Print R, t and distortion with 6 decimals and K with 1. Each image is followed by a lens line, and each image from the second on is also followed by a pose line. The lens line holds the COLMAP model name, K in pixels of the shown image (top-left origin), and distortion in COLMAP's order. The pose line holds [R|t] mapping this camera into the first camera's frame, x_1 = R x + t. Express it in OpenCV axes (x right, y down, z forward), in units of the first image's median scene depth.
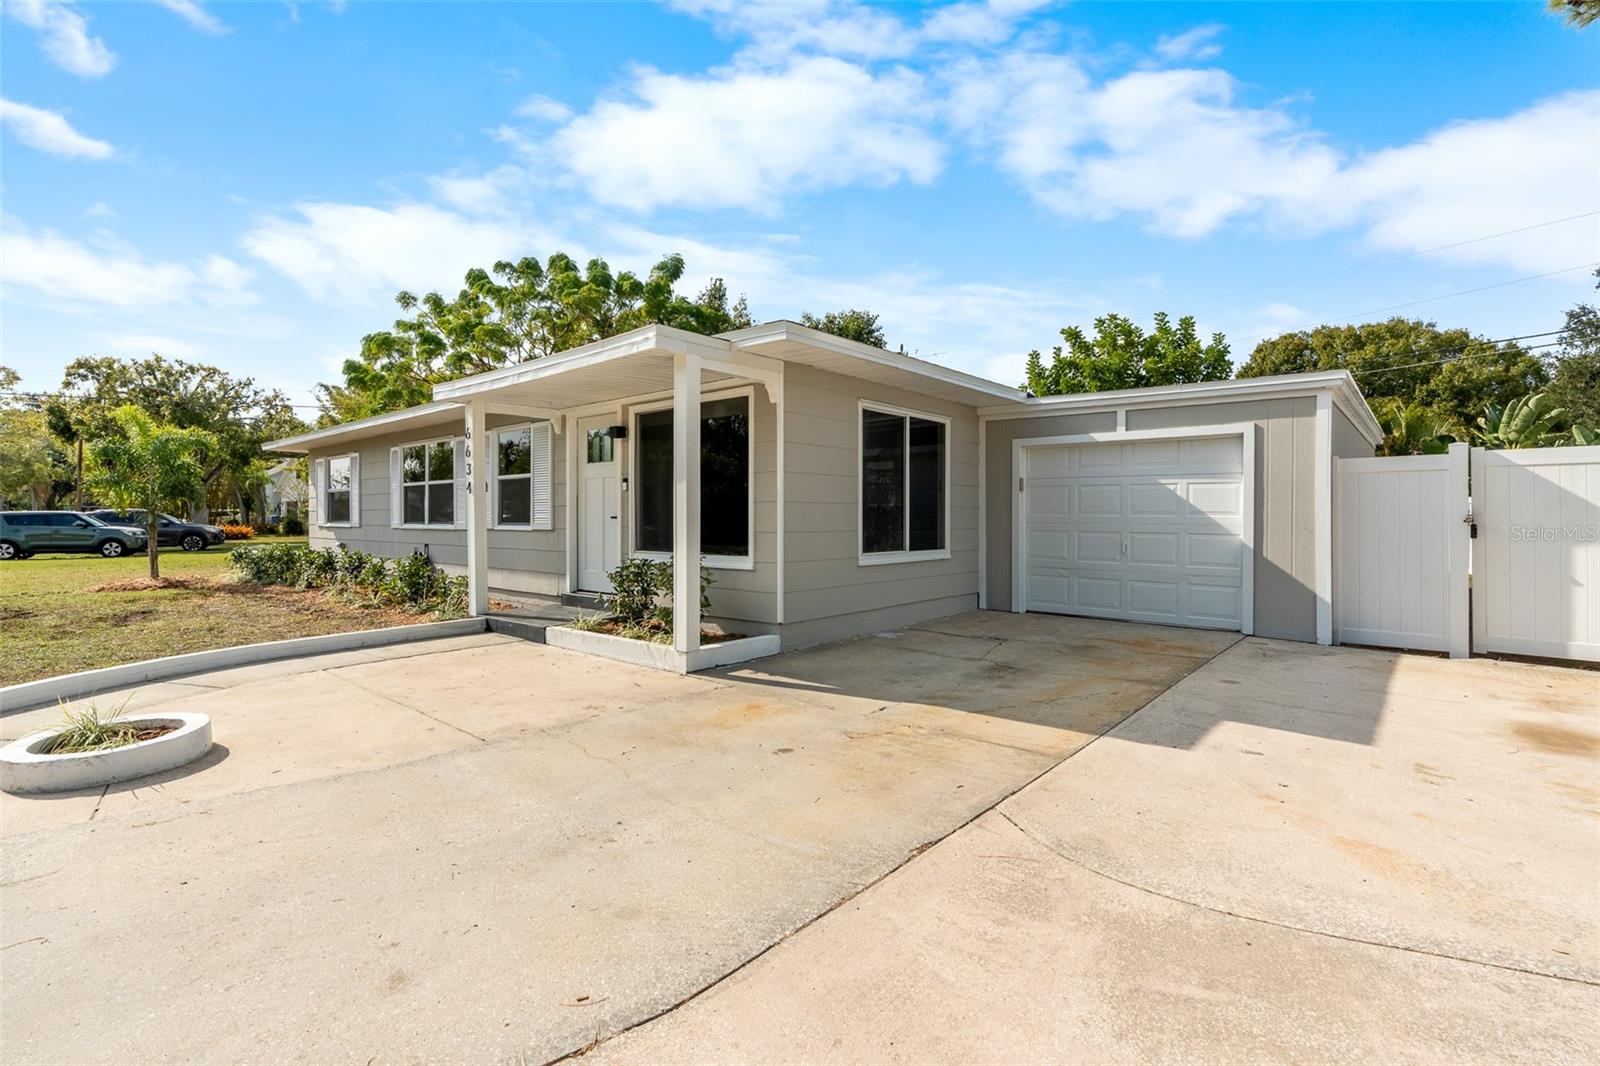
lens RADIAL K [[748.3, 0, 792.4], [0, 748.3, 530.6], [0, 0, 1]] dist [-0.002067, -0.000030]
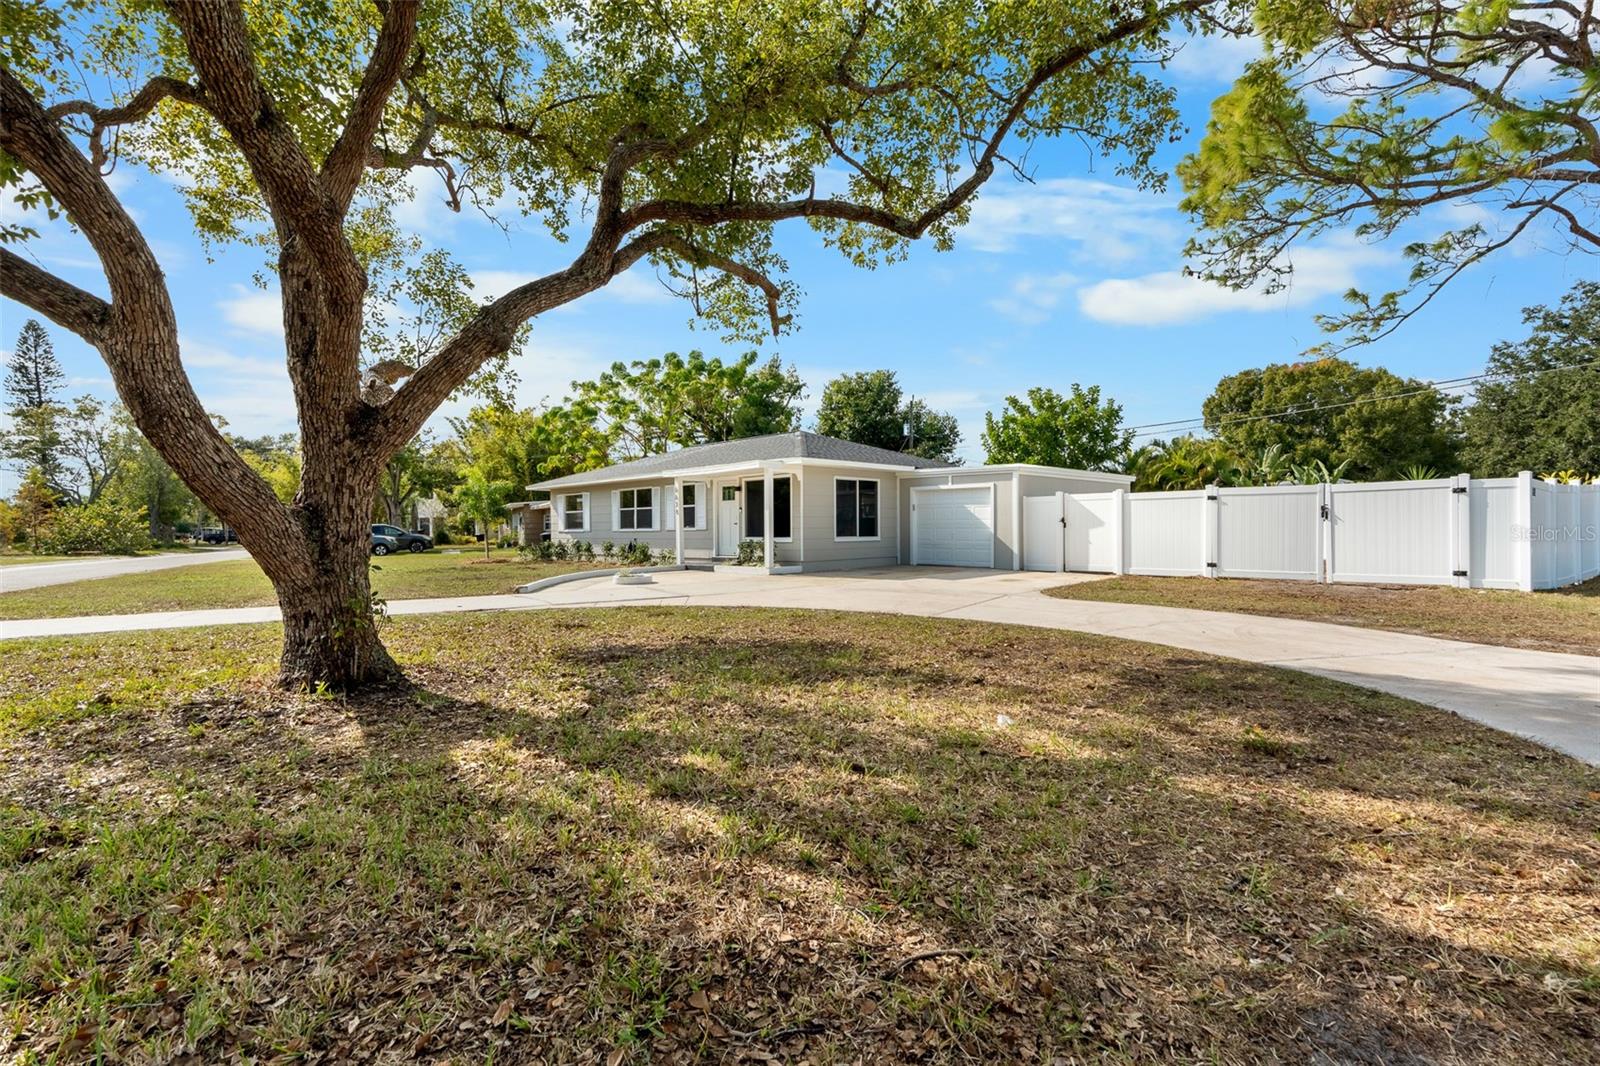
lens RADIAL K [[748.3, 0, 800.2], [0, 748.3, 531.4], [0, 0, 1]] dist [-0.002067, -0.000030]
pose [[0.997784, -0.009347, -0.065871, 0.113274], [0.008435, 0.999865, -0.014118, 0.038795], [0.065994, 0.013531, 0.997728, -1.242620]]
